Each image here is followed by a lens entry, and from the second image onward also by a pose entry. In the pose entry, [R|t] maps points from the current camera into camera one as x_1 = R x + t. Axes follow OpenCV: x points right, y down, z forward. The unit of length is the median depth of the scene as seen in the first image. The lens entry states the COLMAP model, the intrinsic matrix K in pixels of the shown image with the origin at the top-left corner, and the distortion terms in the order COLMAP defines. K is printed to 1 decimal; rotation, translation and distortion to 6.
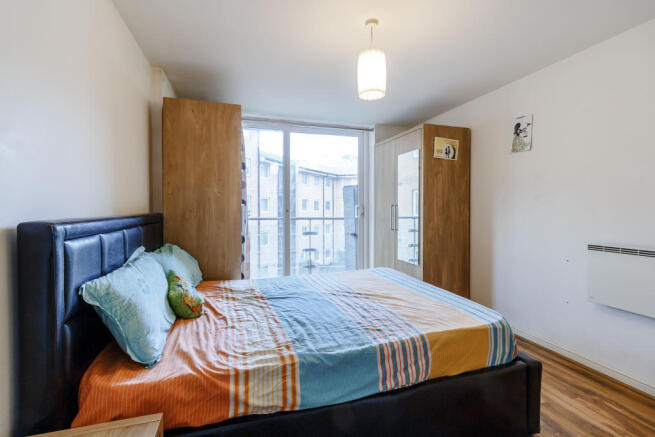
lens RADIAL K [[301.2, 0, 328.8], [0, 301.2, 212.6], [0, 0, 1]] dist [-0.003814, -0.001617]
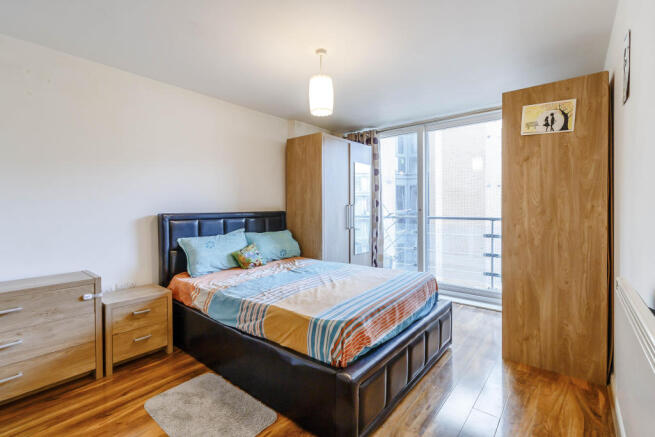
lens RADIAL K [[301.2, 0, 328.2], [0, 301.2, 216.0], [0, 0, 1]] dist [-0.003814, -0.001617]
pose [[0.543434, 0.018549, -0.839247, 0.692132], [-0.007141, 0.999822, 0.017473, -0.001733], [0.839421, -0.003502, 0.543470, 0.226613]]
